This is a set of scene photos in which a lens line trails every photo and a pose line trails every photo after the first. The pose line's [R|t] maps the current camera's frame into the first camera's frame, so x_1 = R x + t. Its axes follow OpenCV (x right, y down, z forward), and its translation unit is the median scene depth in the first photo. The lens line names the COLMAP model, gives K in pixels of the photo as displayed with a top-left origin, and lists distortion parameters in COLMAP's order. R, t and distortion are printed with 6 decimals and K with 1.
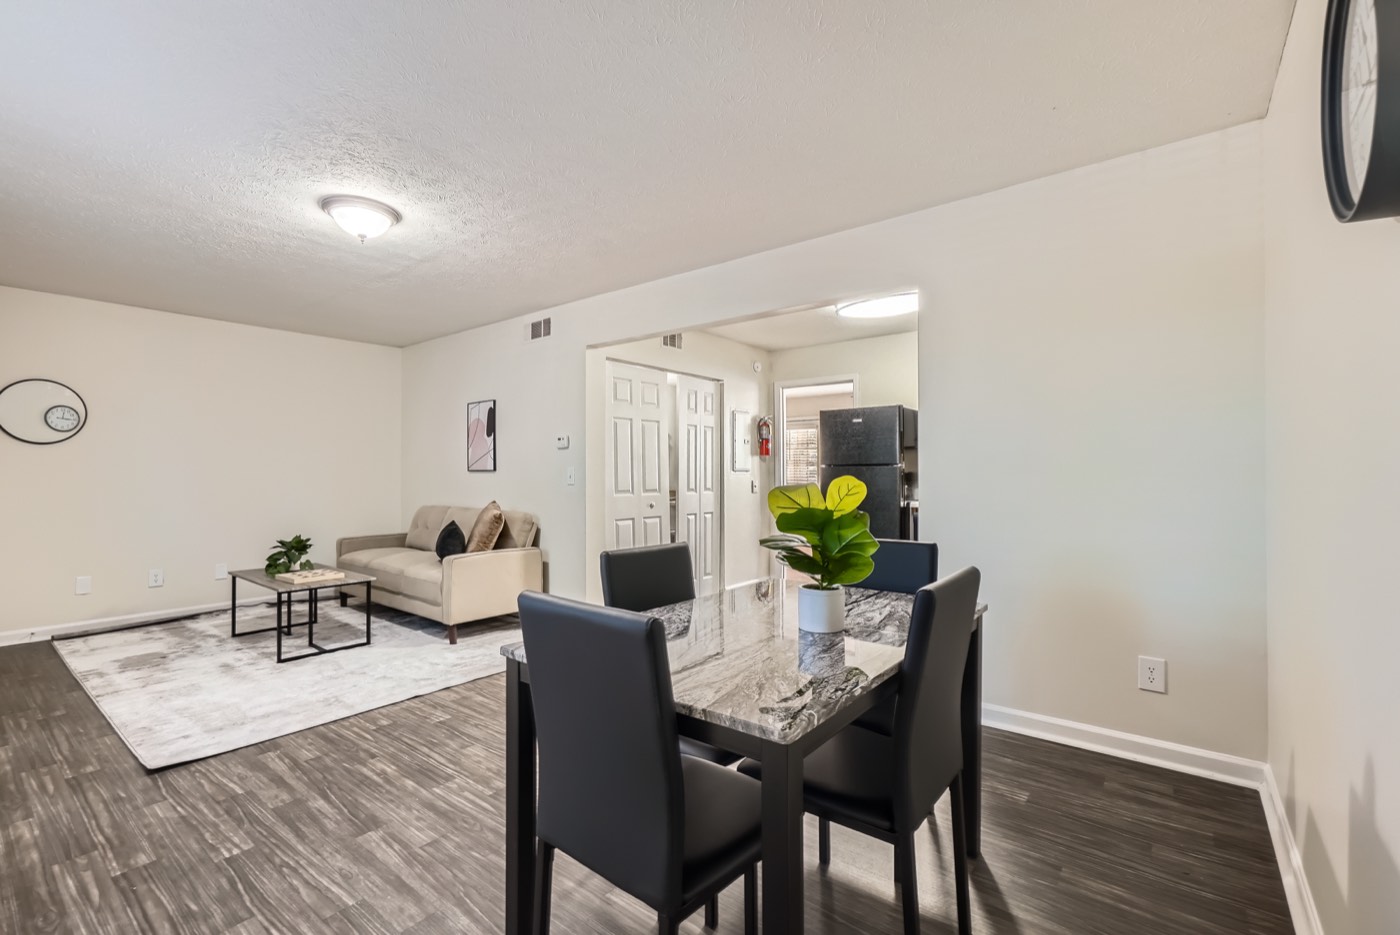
lens RADIAL K [[611.8, 0, 703.2], [0, 611.8, 475.2], [0, 0, 1]] dist [-0.004649, -0.000564]
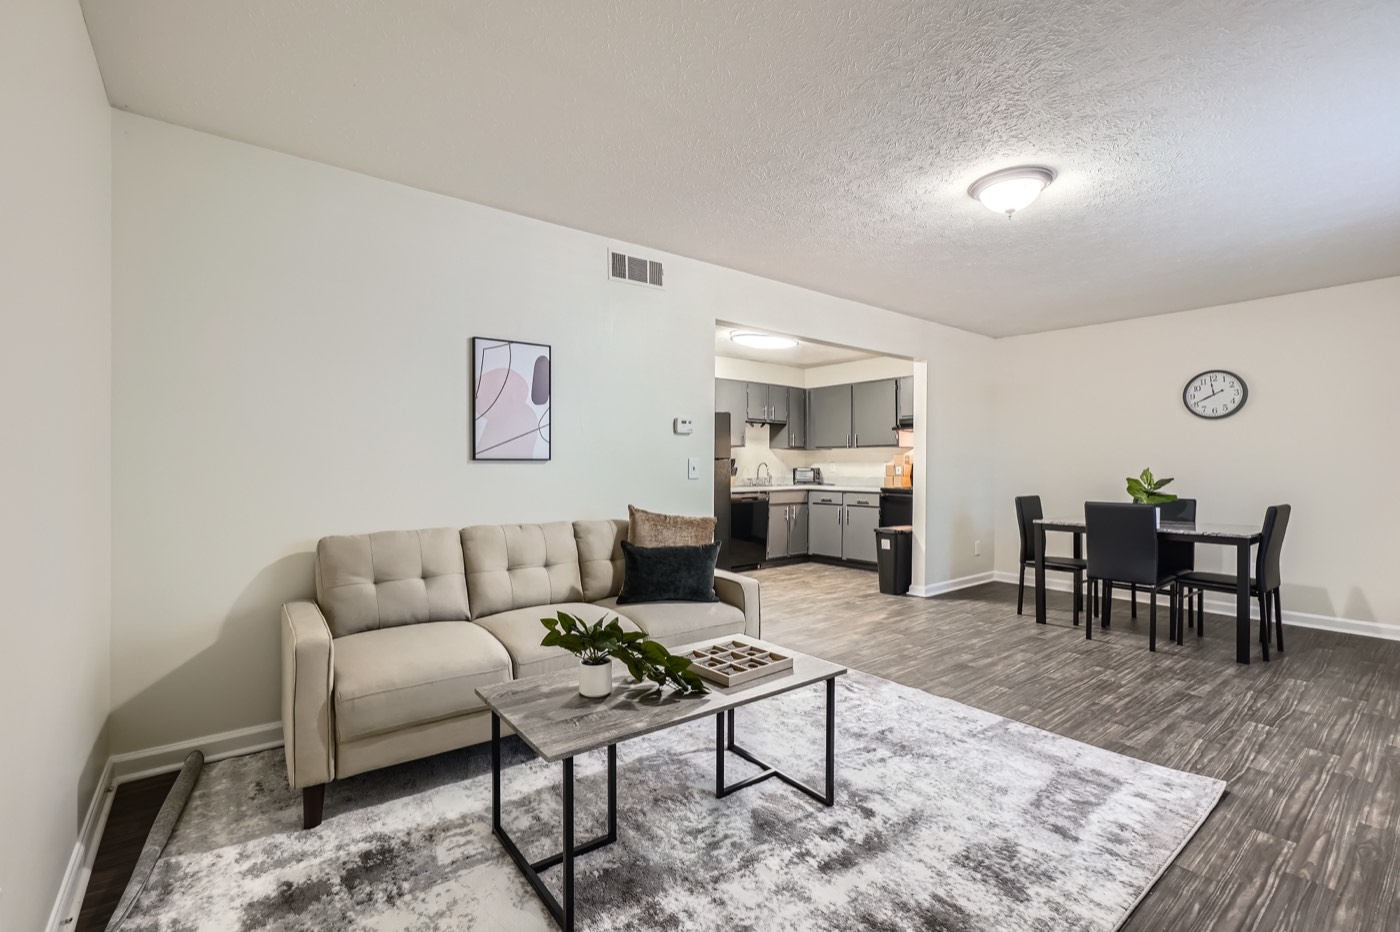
lens RADIAL K [[611.8, 0, 691.5], [0, 611.8, 473.5], [0, 0, 1]] dist [-0.004649, -0.000564]
pose [[0.255234, -0.013296, 0.966788, -1.140400], [0.004010, 0.999911, 0.012693, -0.002301], [-0.966871, 0.000637, 0.255264, 0.883212]]
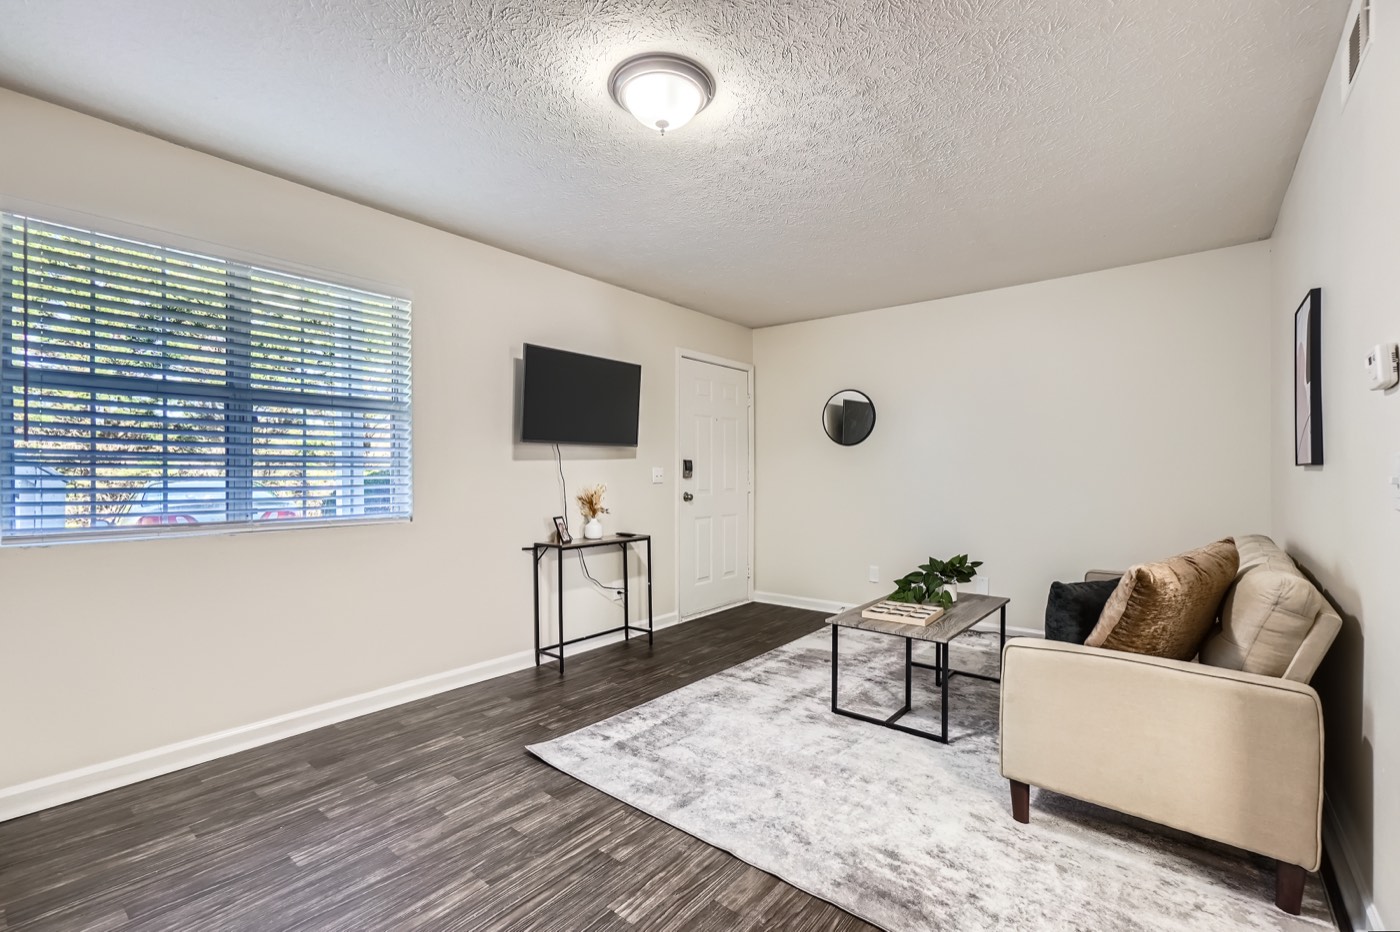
lens RADIAL K [[611.8, 0, 689.5], [0, 611.8, 472.0], [0, 0, 1]] dist [-0.004649, -0.000564]
pose [[-0.031929, 0.002151, -0.999488, 0.088763], [0.000743, 0.999997, 0.002129, -0.003483], [0.999490, -0.000674, -0.031931, 0.755695]]
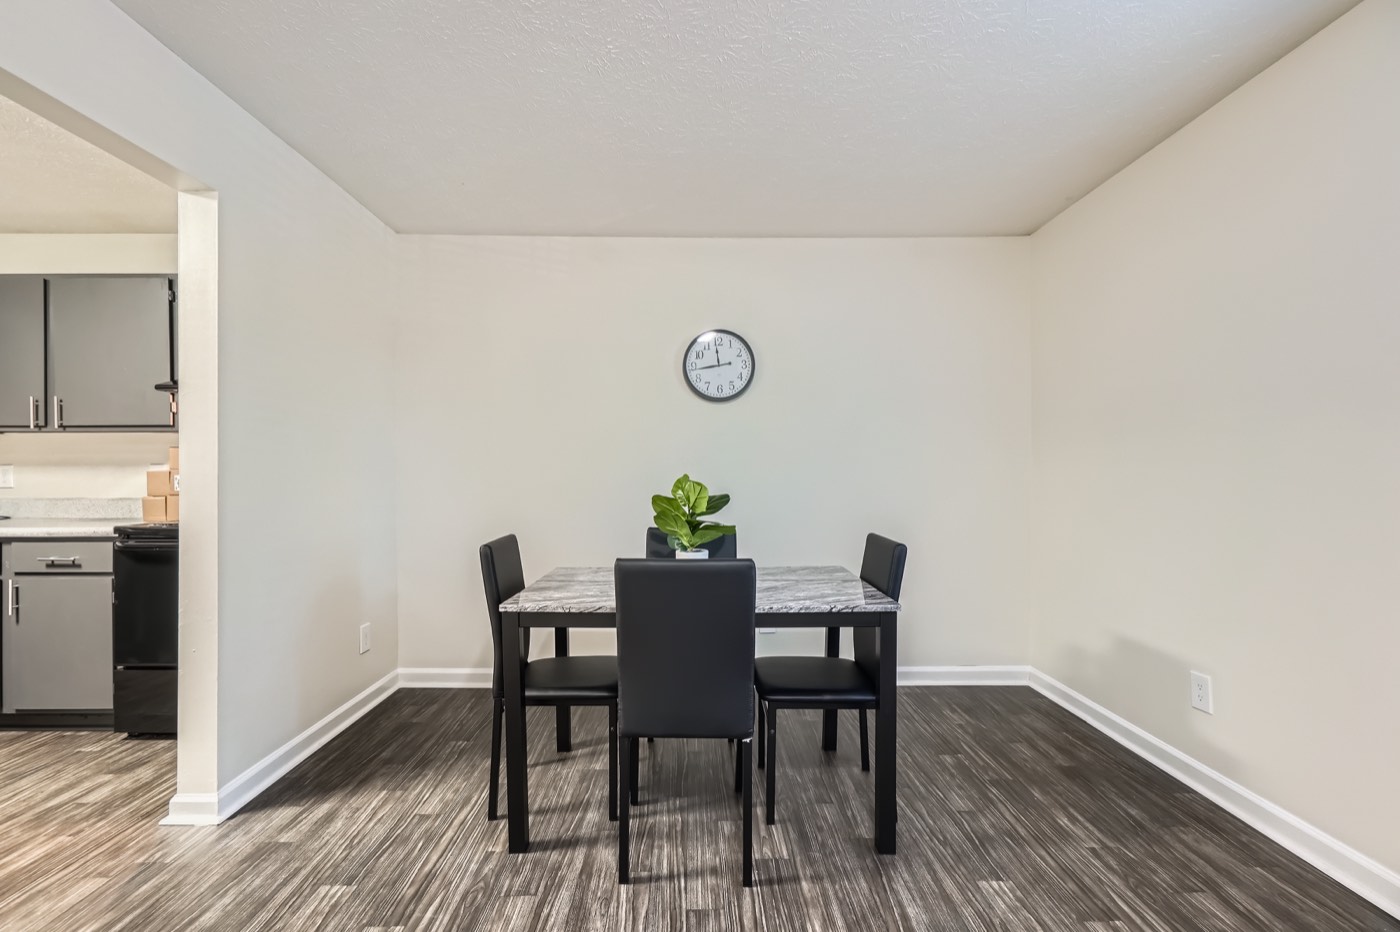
lens RADIAL K [[611.8, 0, 698.7], [0, 611.8, 470.4], [0, 0, 1]] dist [-0.004649, -0.000564]
pose [[-0.631916, 0.000552, 0.775037, -0.743419], [0.005687, 0.999976, 0.003925, -0.002142], [-0.775016, 0.006888, -0.631904, 0.809712]]
